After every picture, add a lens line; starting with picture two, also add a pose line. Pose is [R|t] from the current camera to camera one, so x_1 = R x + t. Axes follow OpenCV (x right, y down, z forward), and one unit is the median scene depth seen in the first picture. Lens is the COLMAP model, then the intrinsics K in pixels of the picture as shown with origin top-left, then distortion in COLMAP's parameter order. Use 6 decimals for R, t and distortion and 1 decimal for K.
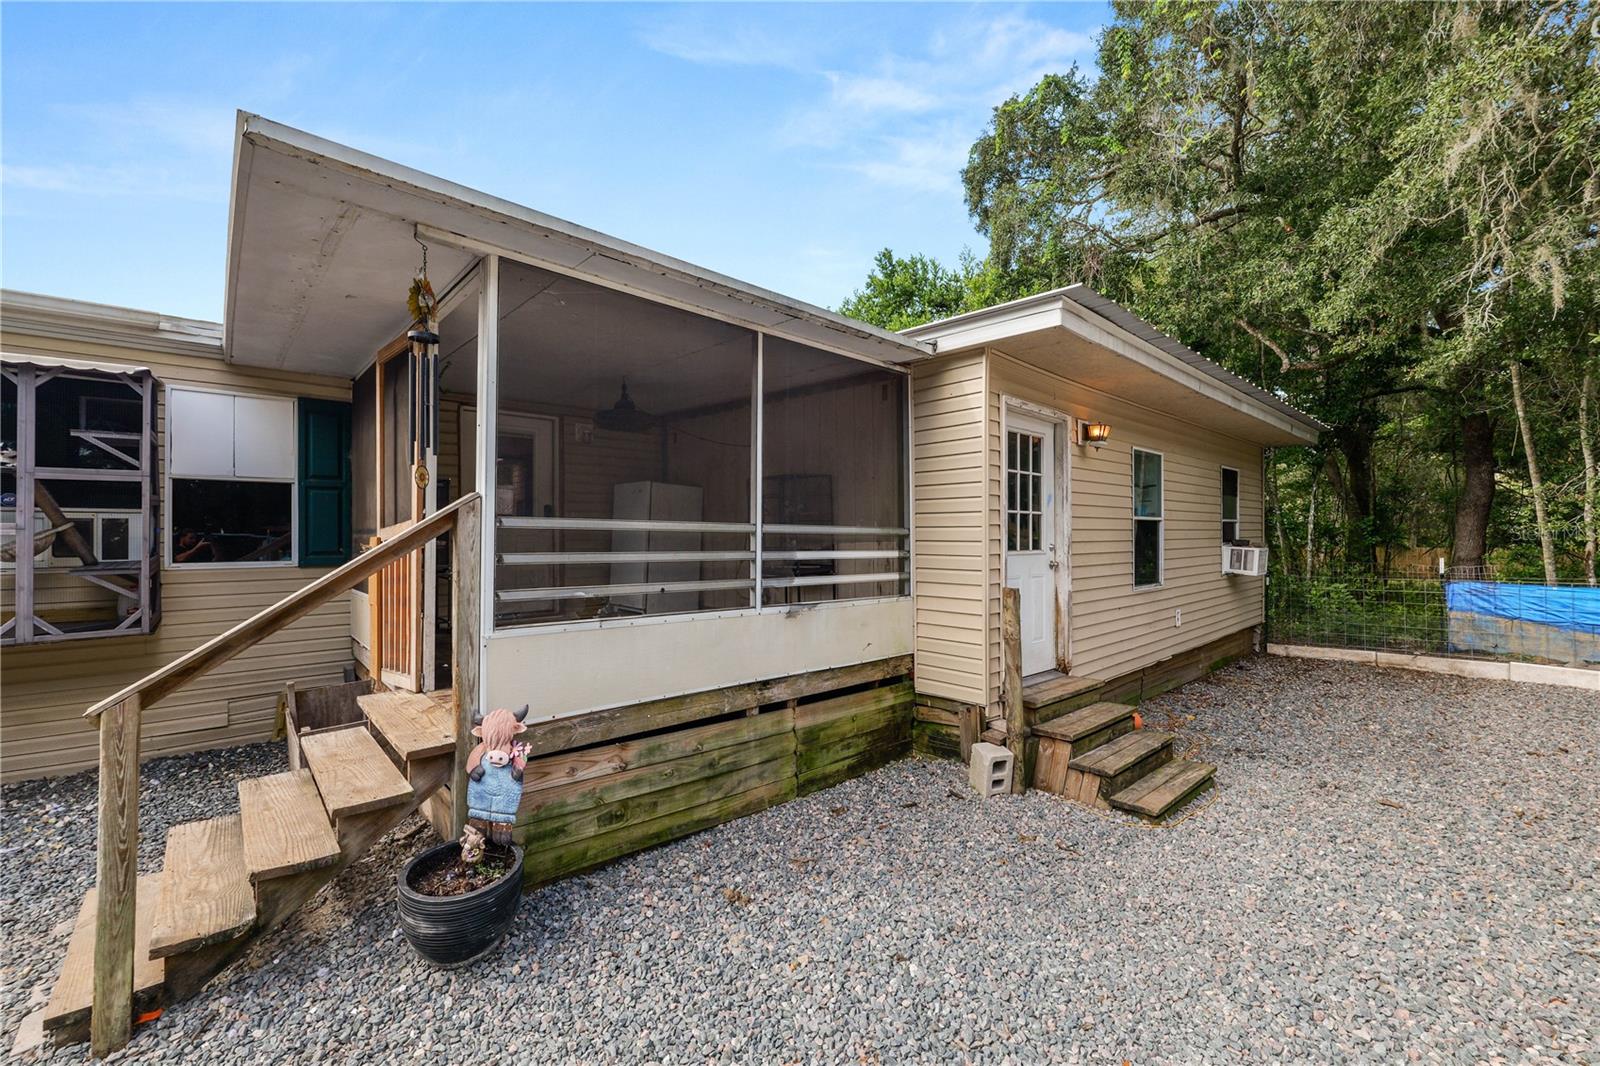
lens RADIAL K [[654.0, 0, 793.2], [0, 654.0, 534.1], [0, 0, 1]] dist [-0.014021, 0.001603]
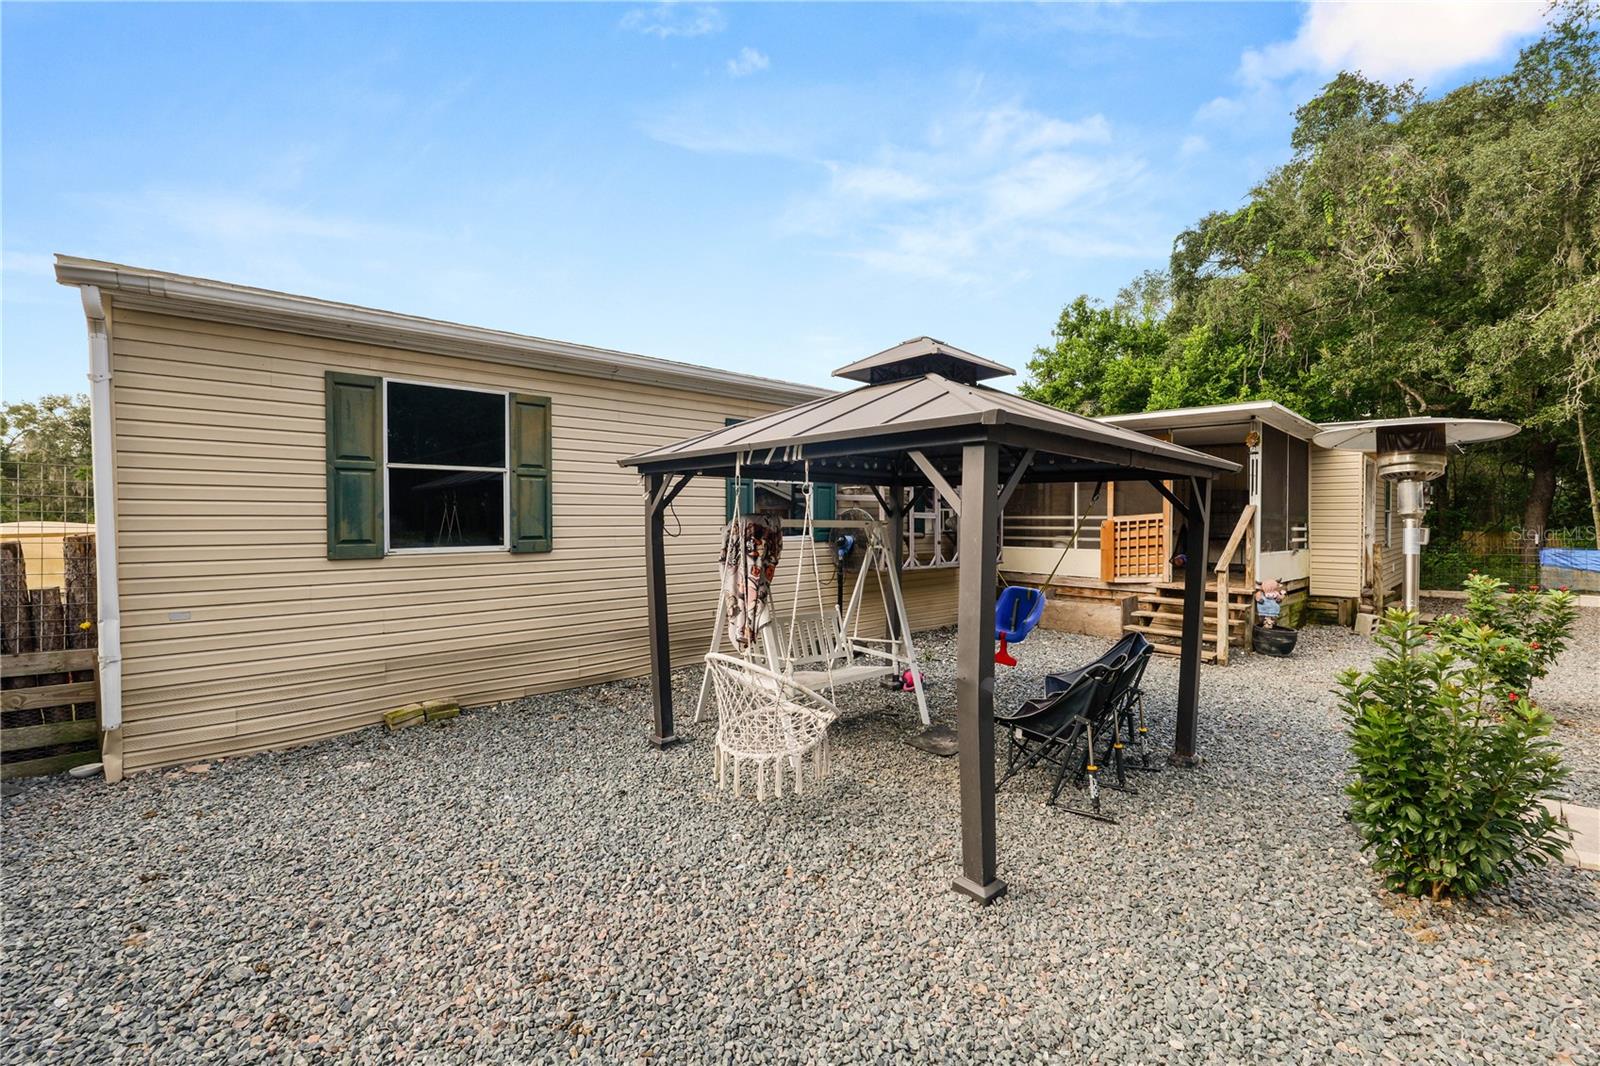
lens RADIAL K [[654.0, 0, 803.1], [0, 654.0, 537.6], [0, 0, 1]] dist [-0.014021, 0.001603]
pose [[0.999982, -0.002888, -0.005176, -0.868532], [0.002984, 0.999820, 0.018738, 0.008738], [0.005121, -0.018753, 0.999811, -0.657920]]
